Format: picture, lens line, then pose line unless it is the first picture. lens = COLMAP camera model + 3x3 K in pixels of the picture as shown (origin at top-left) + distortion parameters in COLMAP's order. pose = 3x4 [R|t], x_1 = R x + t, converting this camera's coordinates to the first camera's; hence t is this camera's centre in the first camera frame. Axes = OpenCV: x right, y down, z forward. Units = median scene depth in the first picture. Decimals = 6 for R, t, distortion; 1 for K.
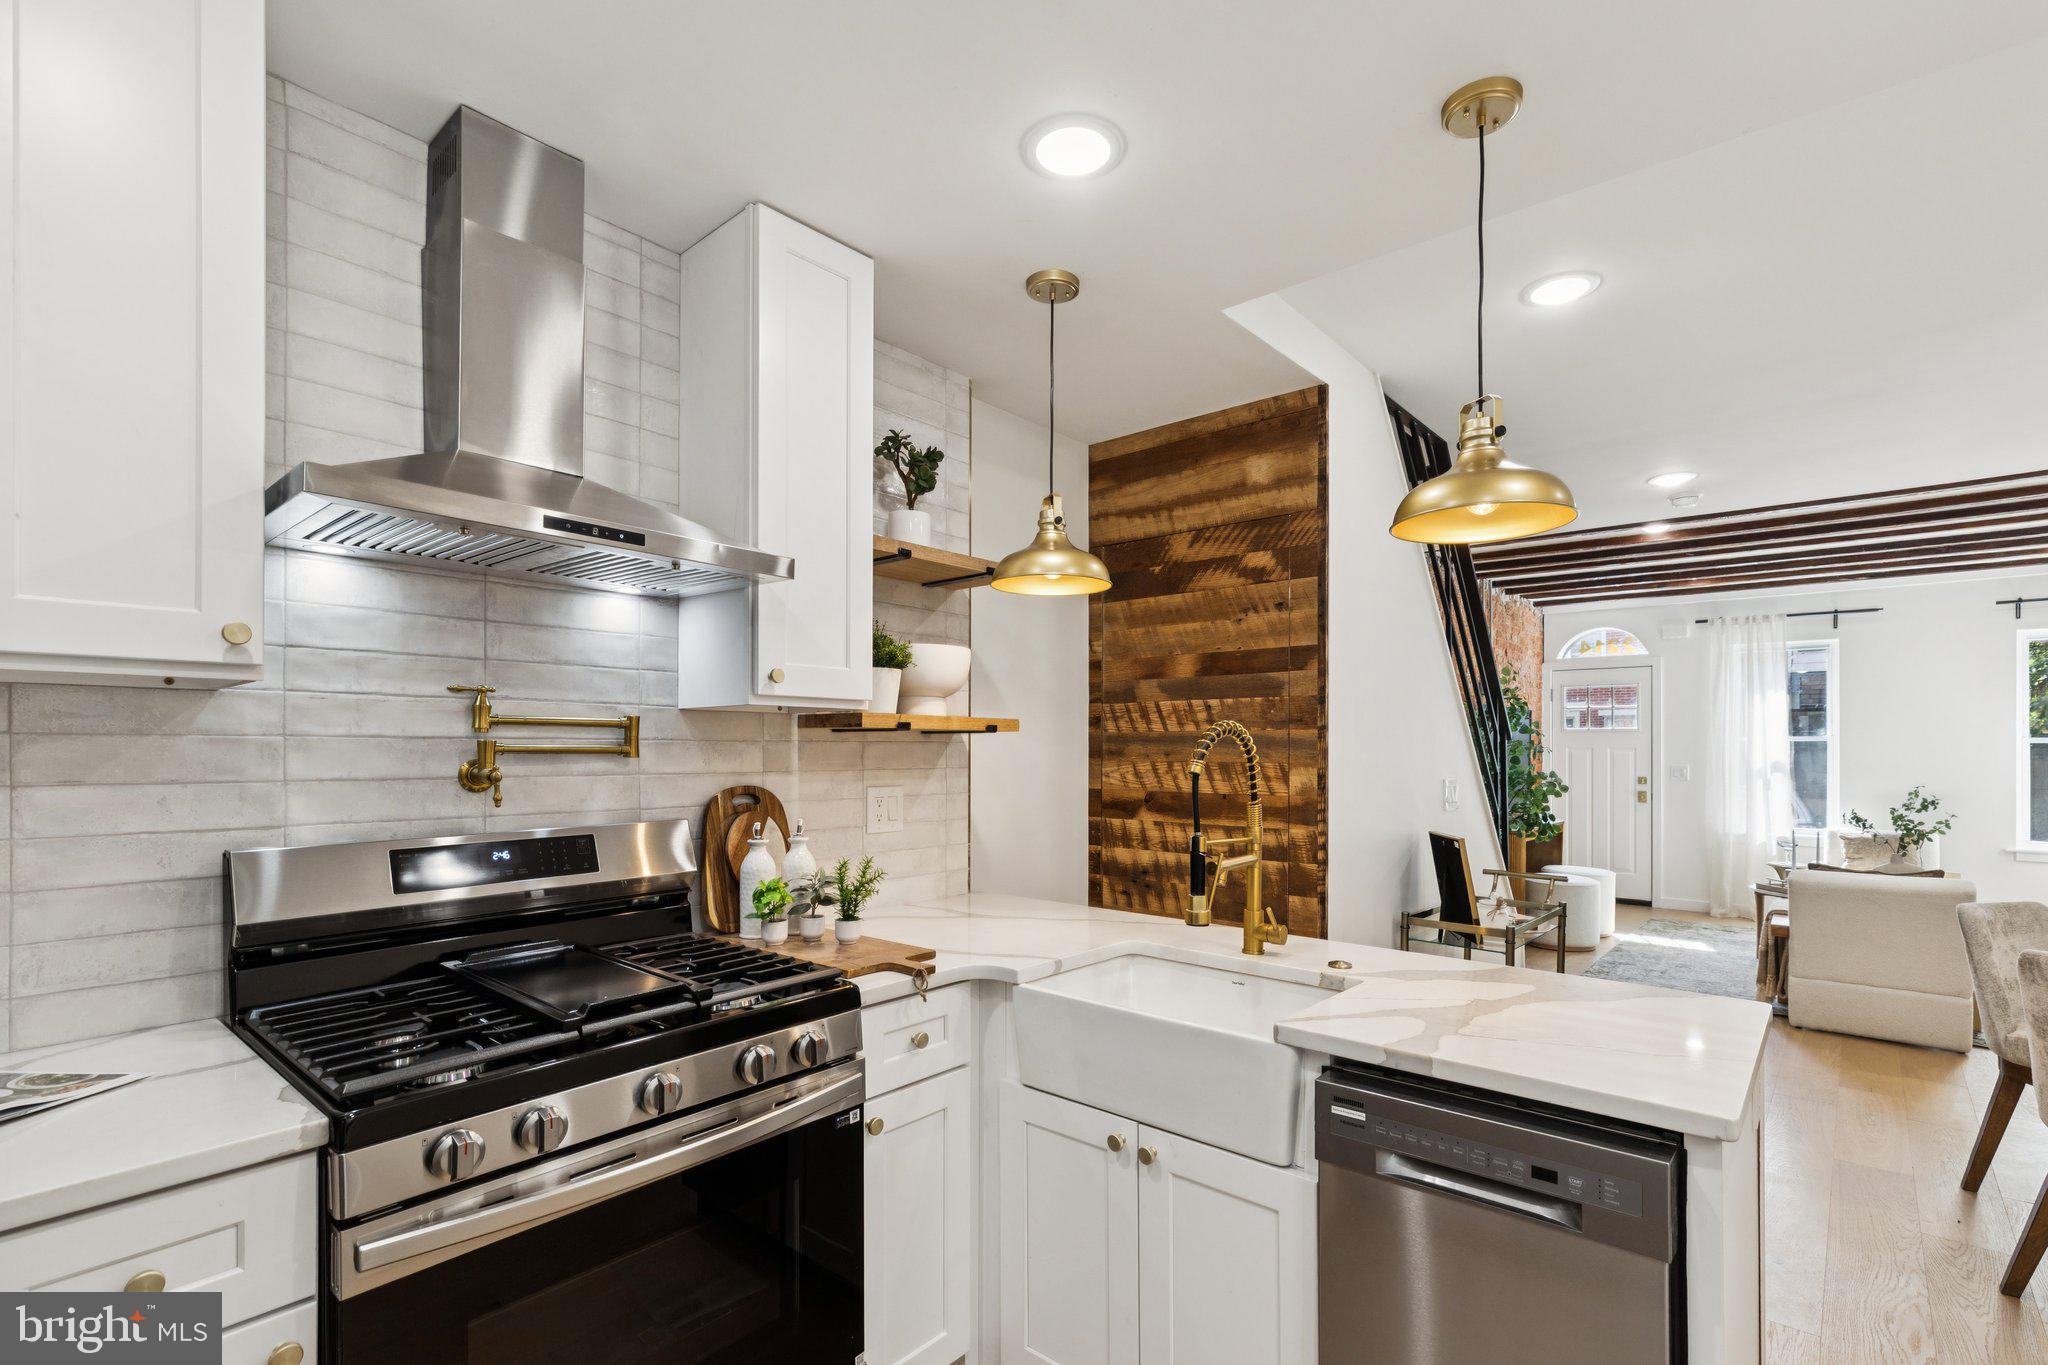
lens RADIAL K [[940.2, 0, 1049.1], [0, 940.2, 743.7], [0, 0, 1]] dist [0.012218, -0.001132]
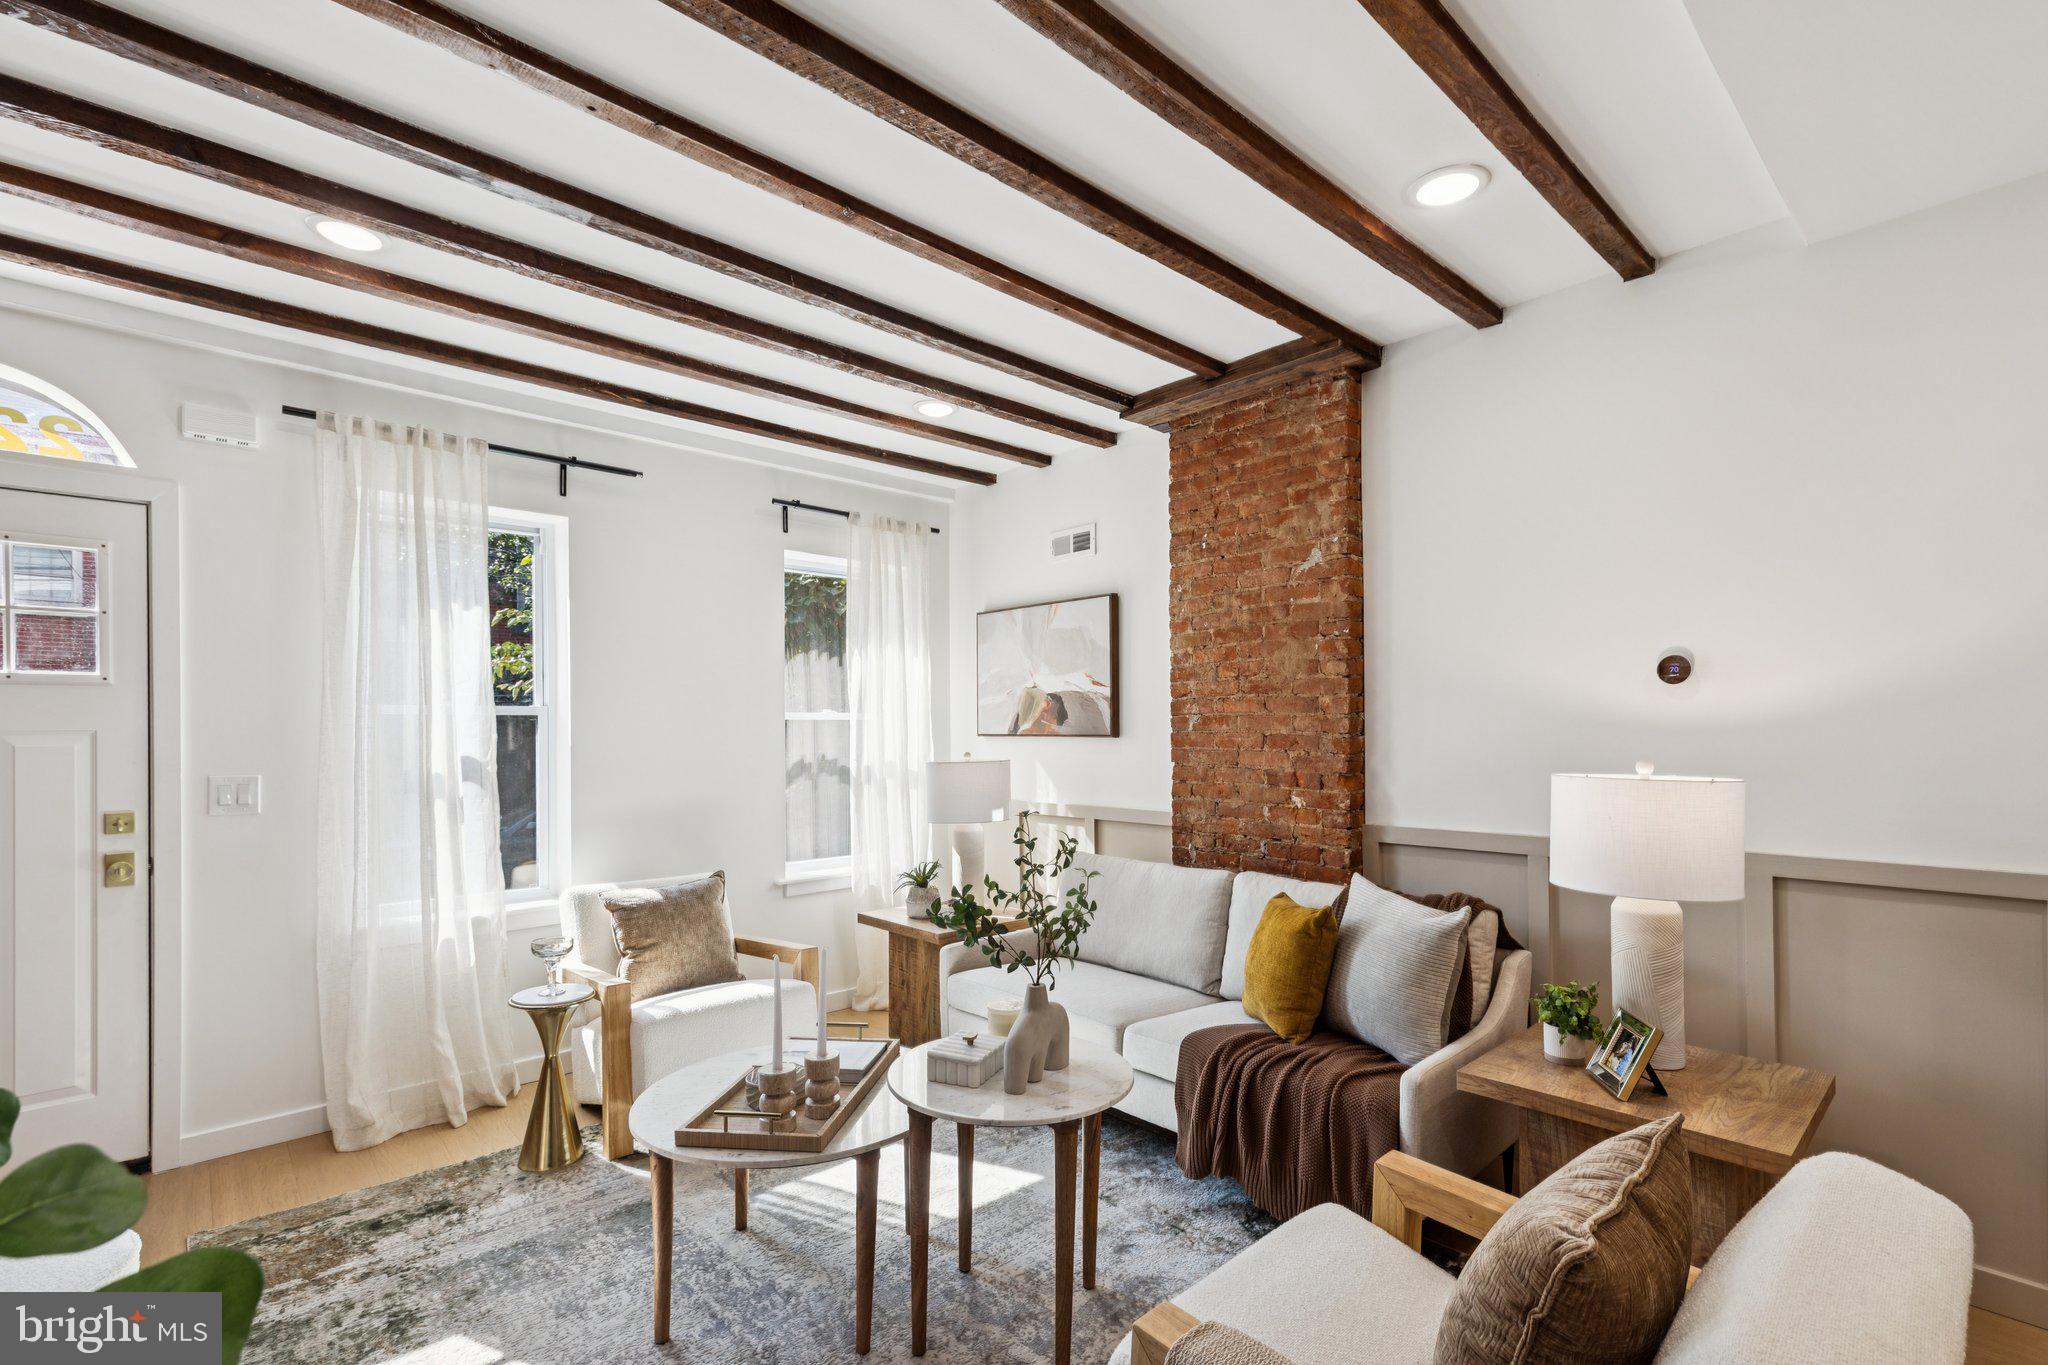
lens RADIAL K [[940.2, 0, 1022.1], [0, 940.2, 726.6], [0, 0, 1]] dist [0.012218, -0.001132]
pose [[0.109395, 0.001300, 0.993998, 0.911010], [0.002430, 0.999996, -0.001575, 0.012394], [-0.993995, 0.002588, 0.109391, 1.826119]]
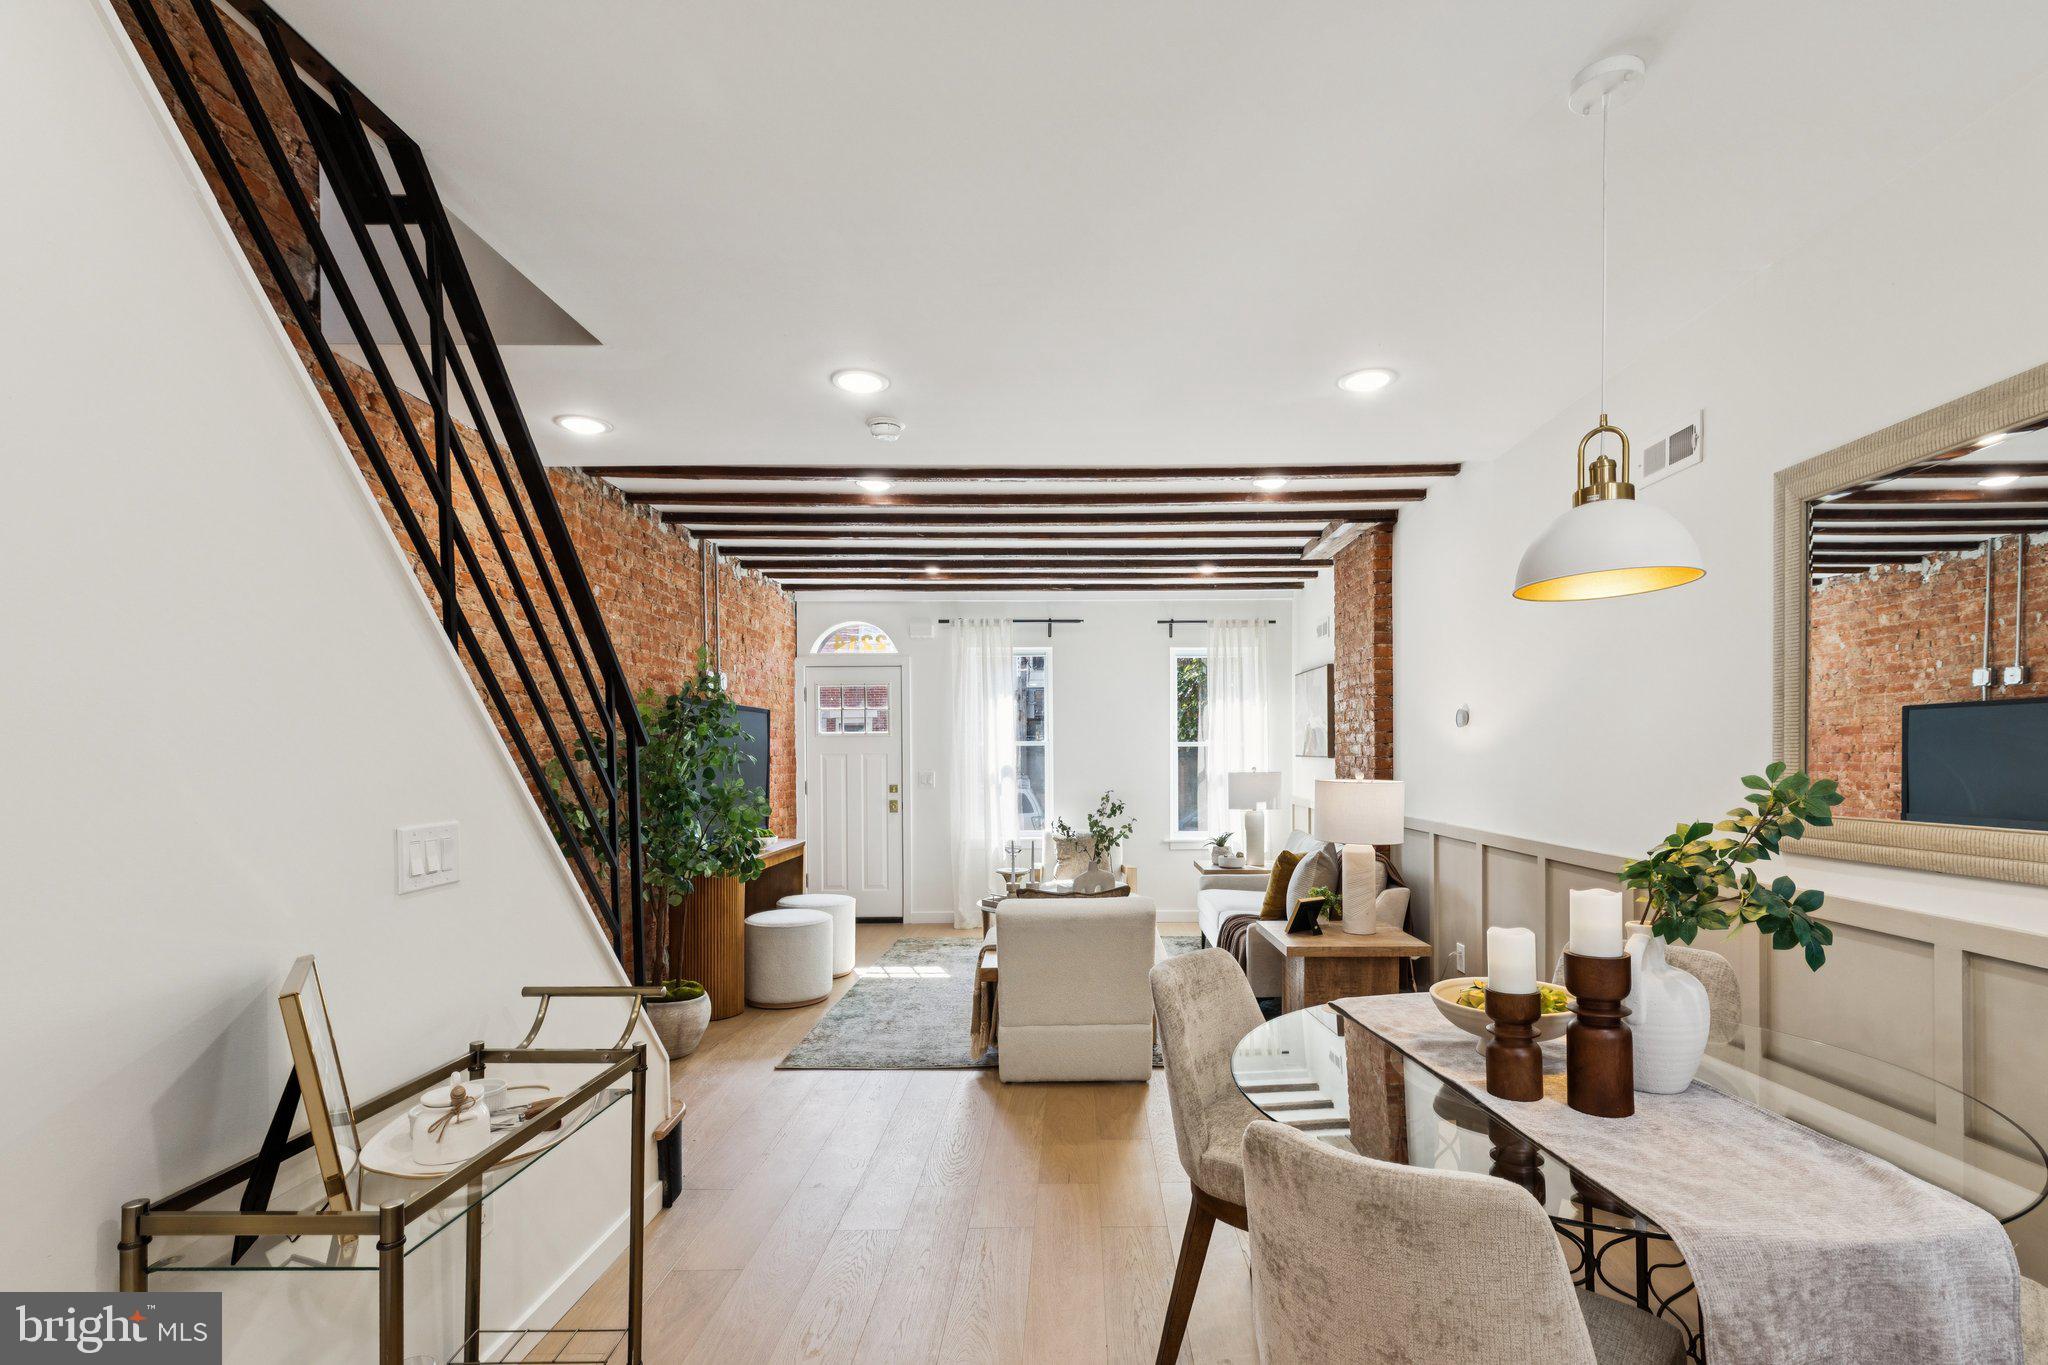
lens RADIAL K [[940.2, 0, 1065.3], [0, 940.2, 757.9], [0, 0, 1]] dist [0.012218, -0.001132]
pose [[0.767301, -0.011102, 0.641190, 0.478480], [0.005563, 0.999928, 0.010656, -0.000829], [-0.641262, -0.004609, 0.767308, 0.525247]]
